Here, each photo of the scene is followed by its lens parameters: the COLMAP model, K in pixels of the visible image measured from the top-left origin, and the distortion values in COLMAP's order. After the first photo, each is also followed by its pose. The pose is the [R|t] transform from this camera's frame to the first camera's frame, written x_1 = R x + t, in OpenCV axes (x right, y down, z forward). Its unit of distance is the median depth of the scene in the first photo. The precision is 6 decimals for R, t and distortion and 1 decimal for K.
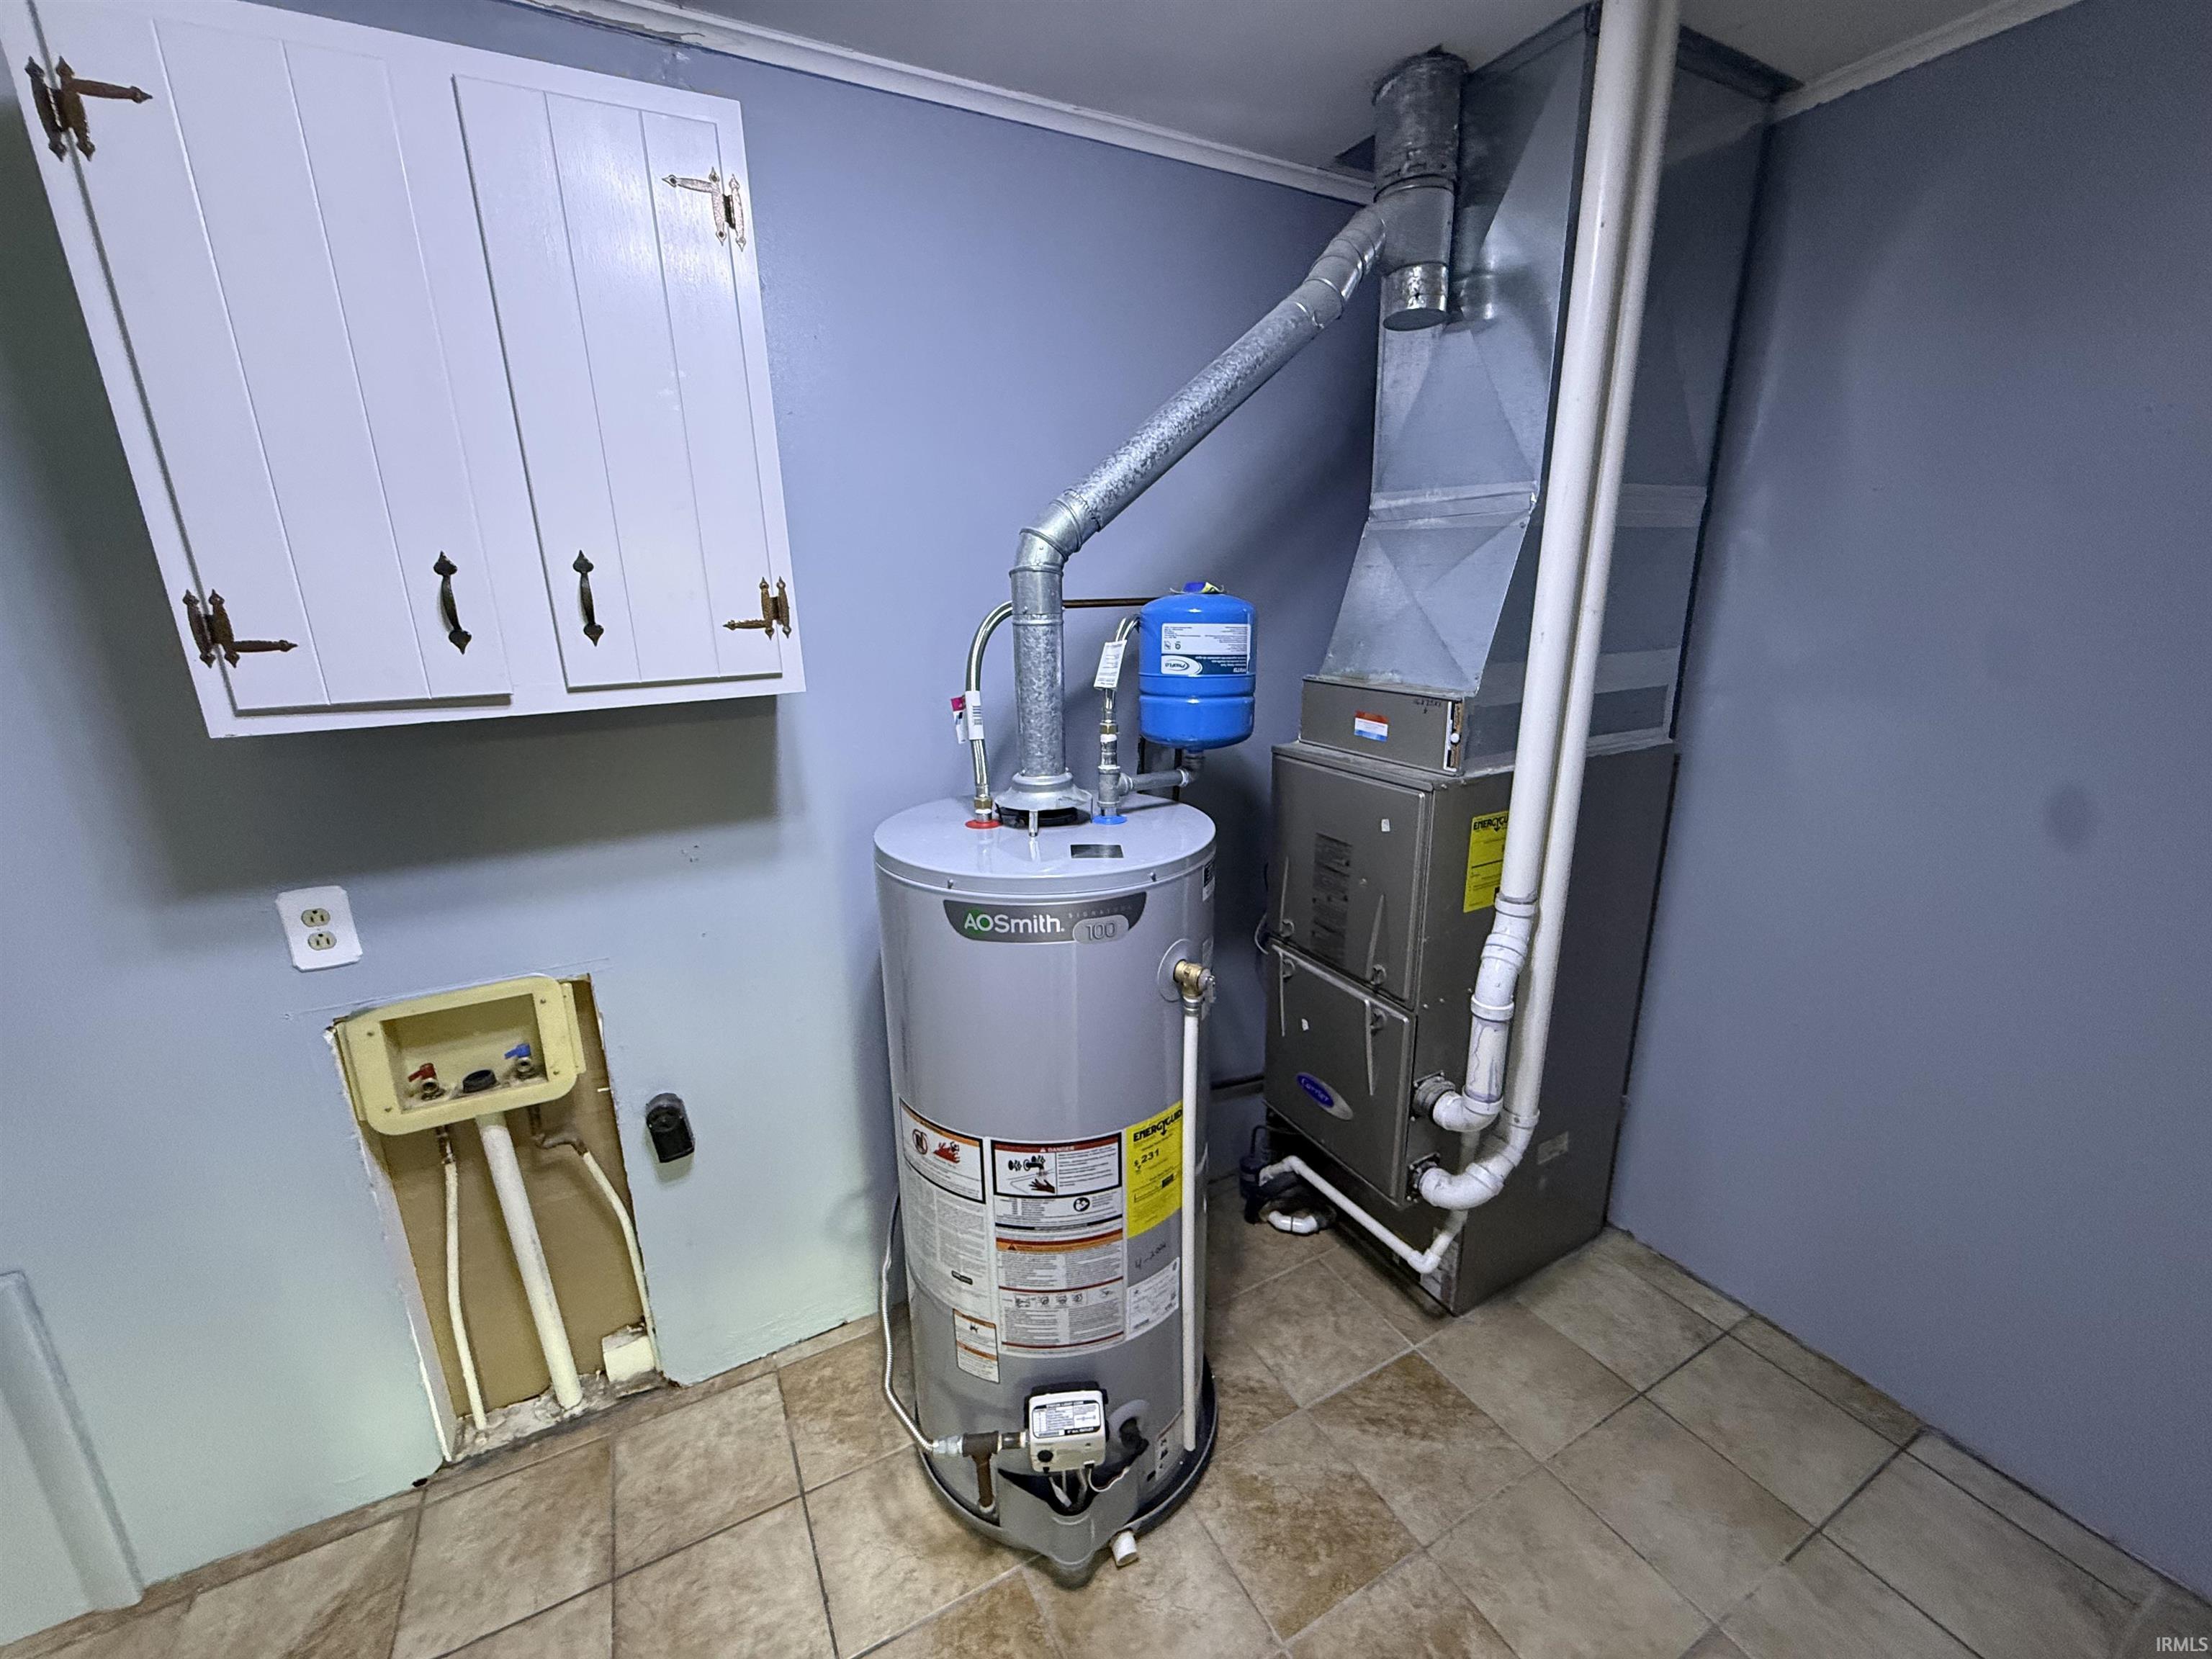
lens RADIAL K [[883.5, 0, 1101.2], [0, 883.5, 825.0], [0, 0, 1]] dist [-0.000018, -0.000255]
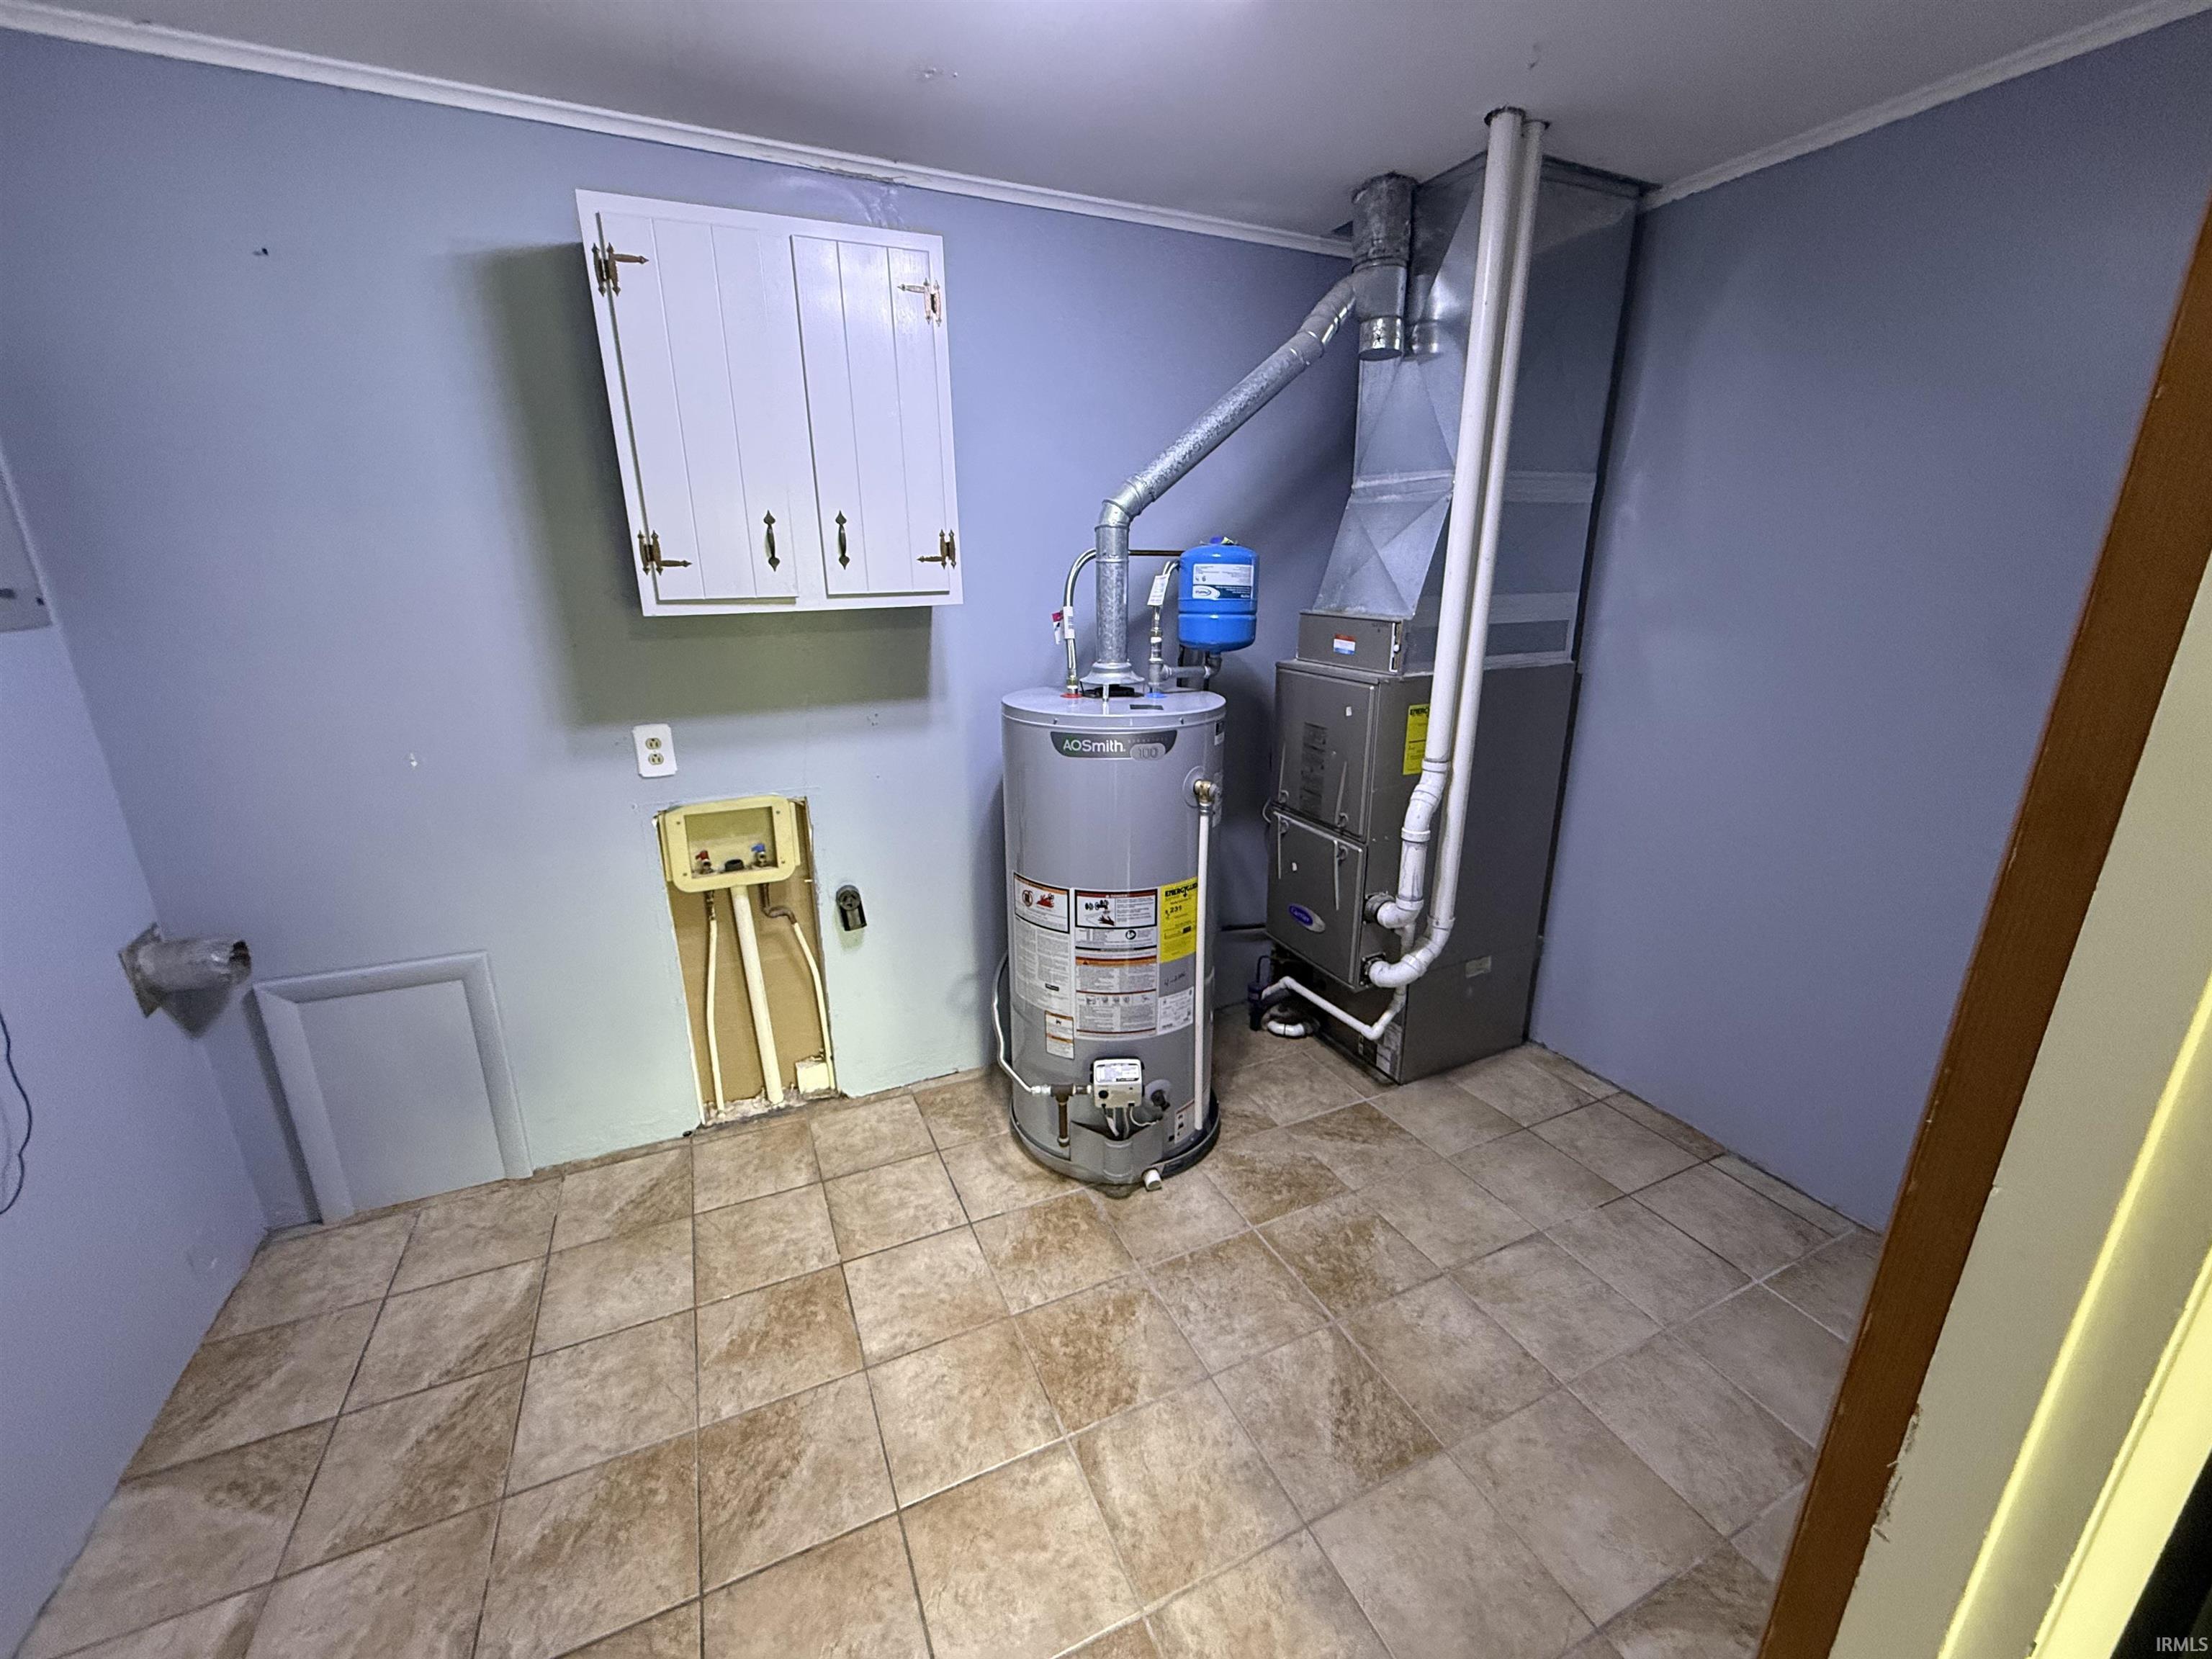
lens RADIAL K [[881.2, 0, 1101.8], [0, 881.2, 825.4], [0, 0, 1]] dist [-0.001072, 0.000242]
pose [[0.998207, 0.026976, -0.053430, 0.004209], [-0.025586, 0.999321, 0.026527, 0.170686], [0.054109, -0.025112, 0.998219, -0.488664]]
